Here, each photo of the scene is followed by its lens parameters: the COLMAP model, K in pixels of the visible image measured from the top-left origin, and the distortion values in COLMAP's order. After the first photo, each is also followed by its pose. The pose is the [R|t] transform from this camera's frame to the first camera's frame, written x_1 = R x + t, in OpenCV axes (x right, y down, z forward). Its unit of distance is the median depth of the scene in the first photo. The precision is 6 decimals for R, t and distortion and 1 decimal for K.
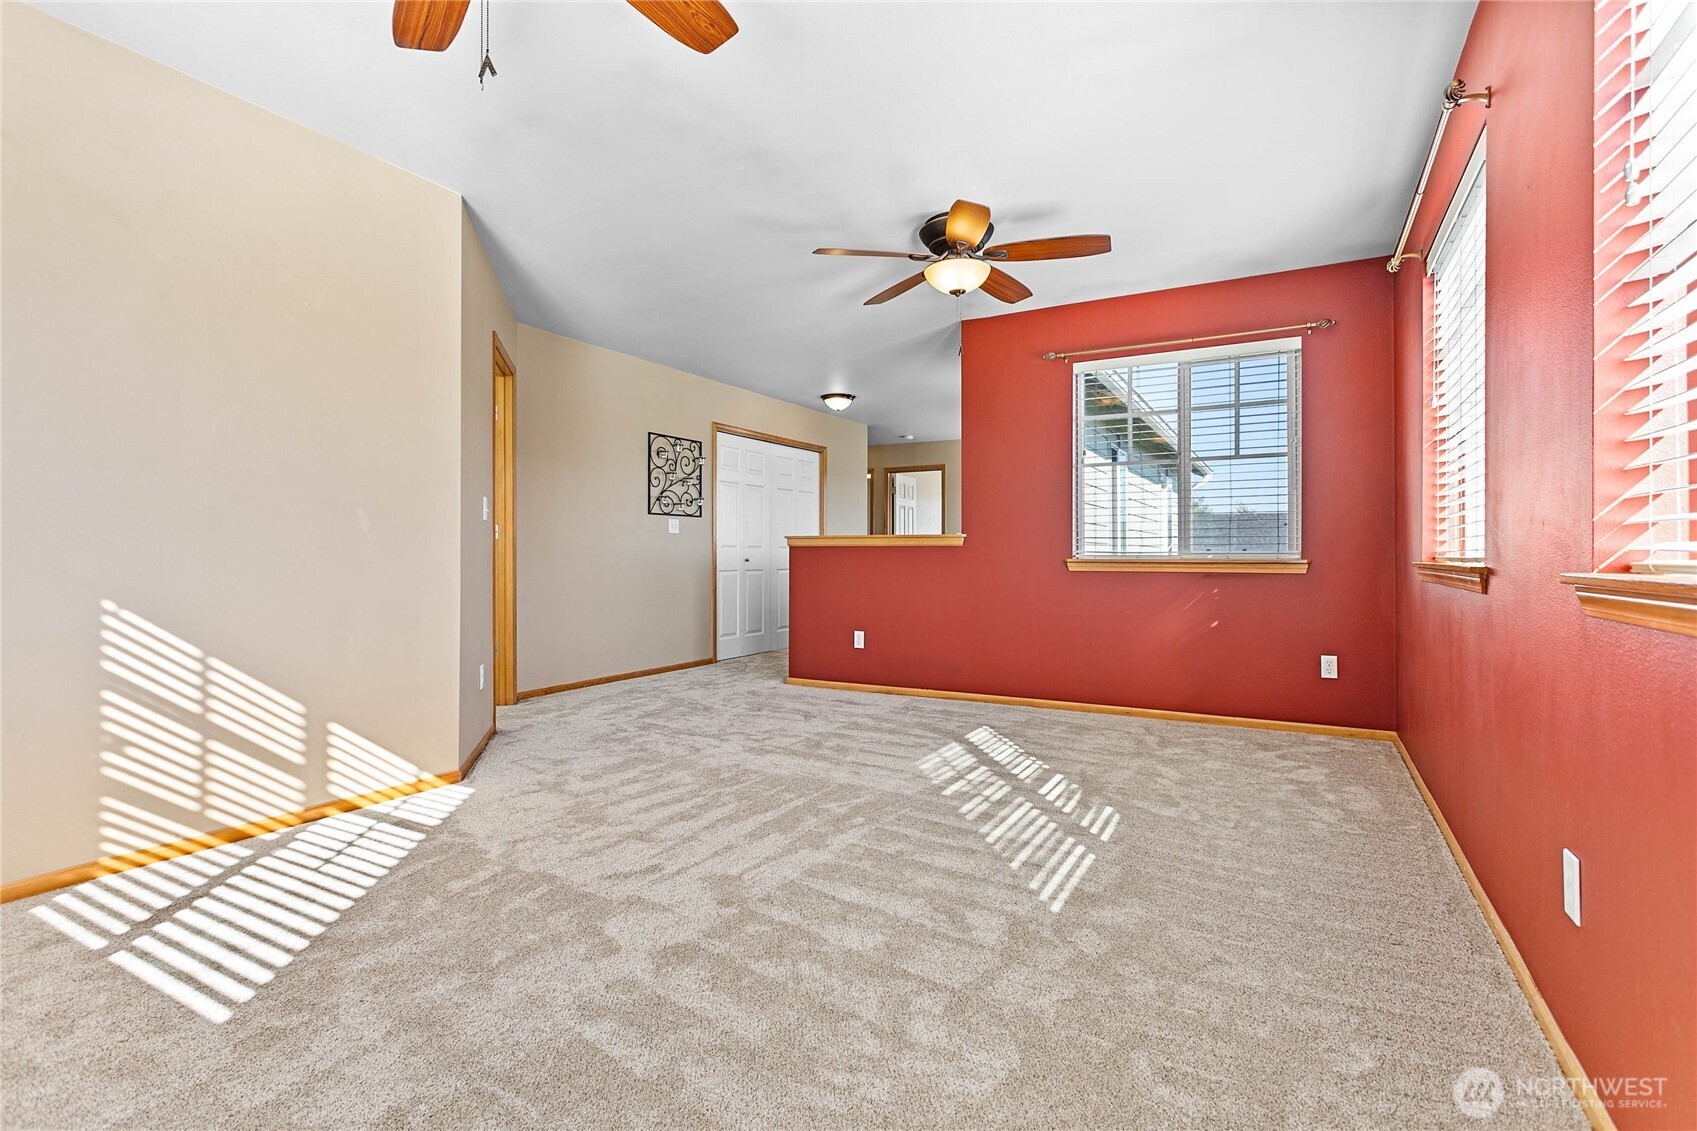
lens RADIAL K [[802.1, 0, 834.1], [0, 802.1, 563.4], [0, 0, 1]] dist [-0.001476, 0.003864]
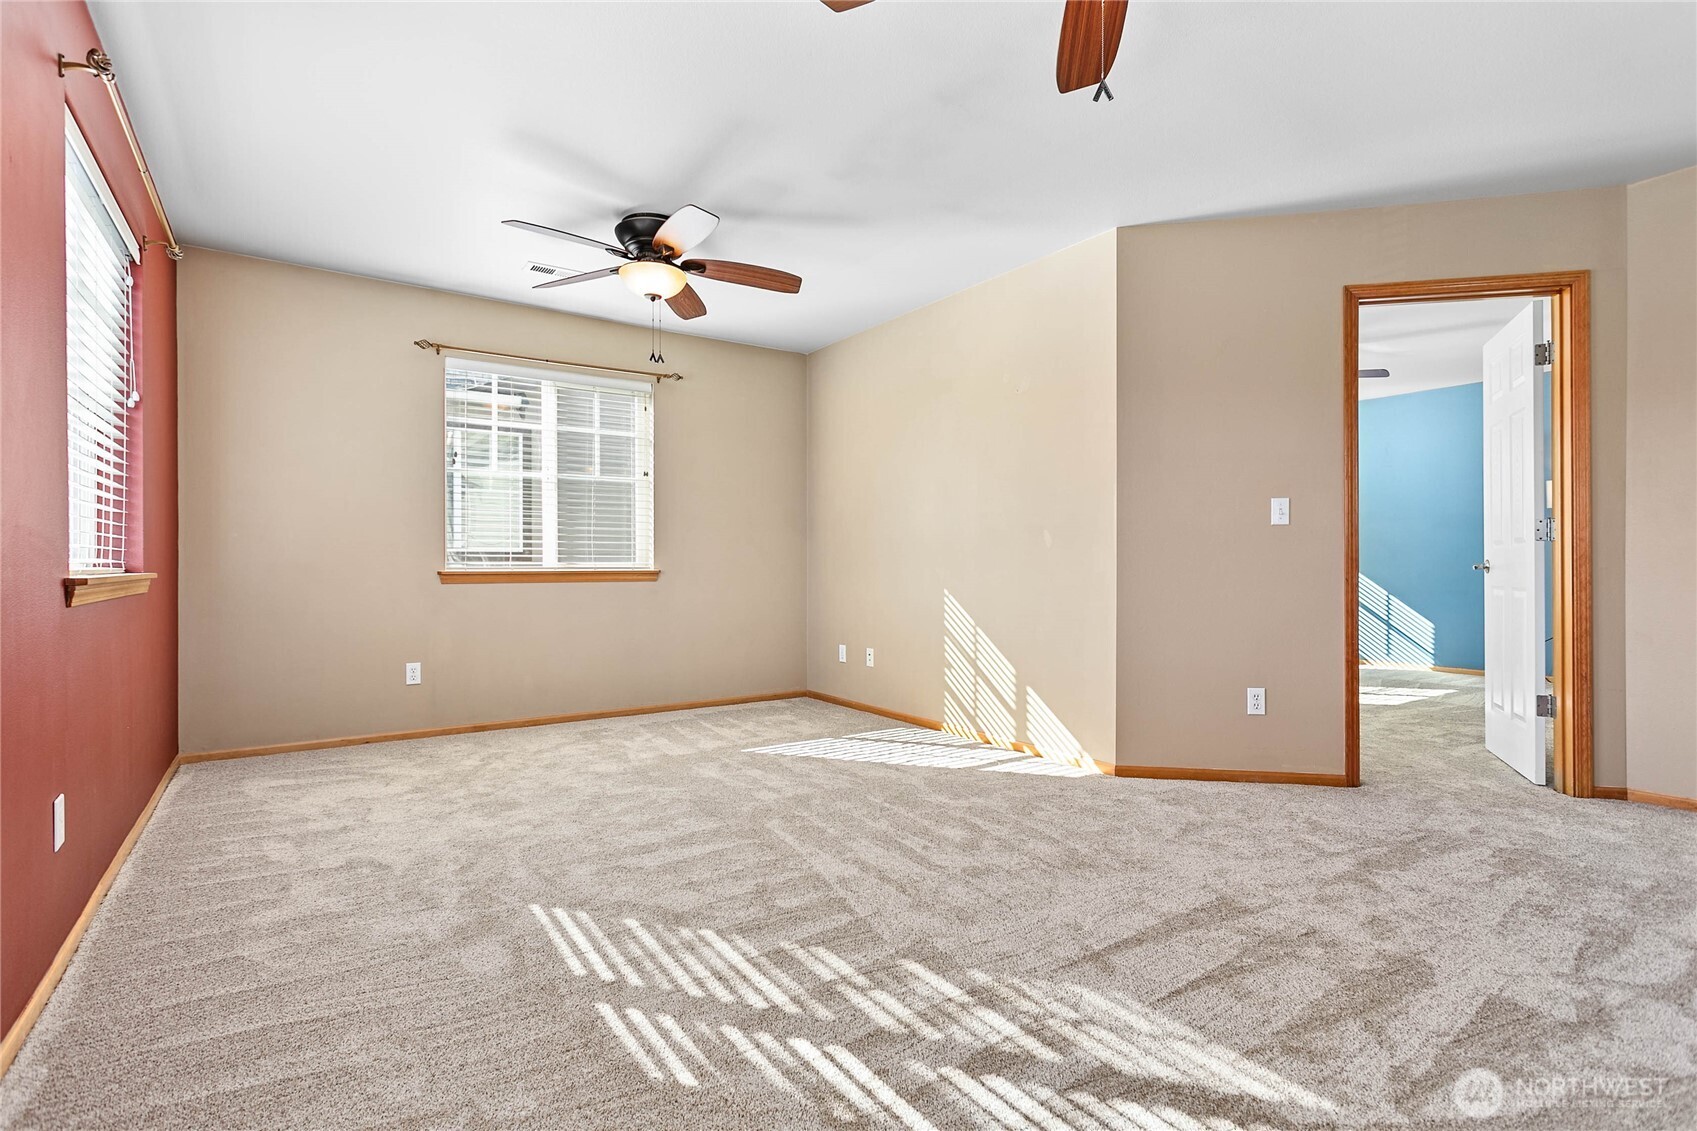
lens RADIAL K [[802.1, 0, 846.0], [0, 802.1, 564.6], [0, 0, 1]] dist [-0.001476, 0.003864]
pose [[-0.437748, -0.003221, -0.899092, 0.764575], [-0.001515, 0.999995, -0.002845, -0.006645], [0.899096, 0.000117, -0.437751, 1.343023]]
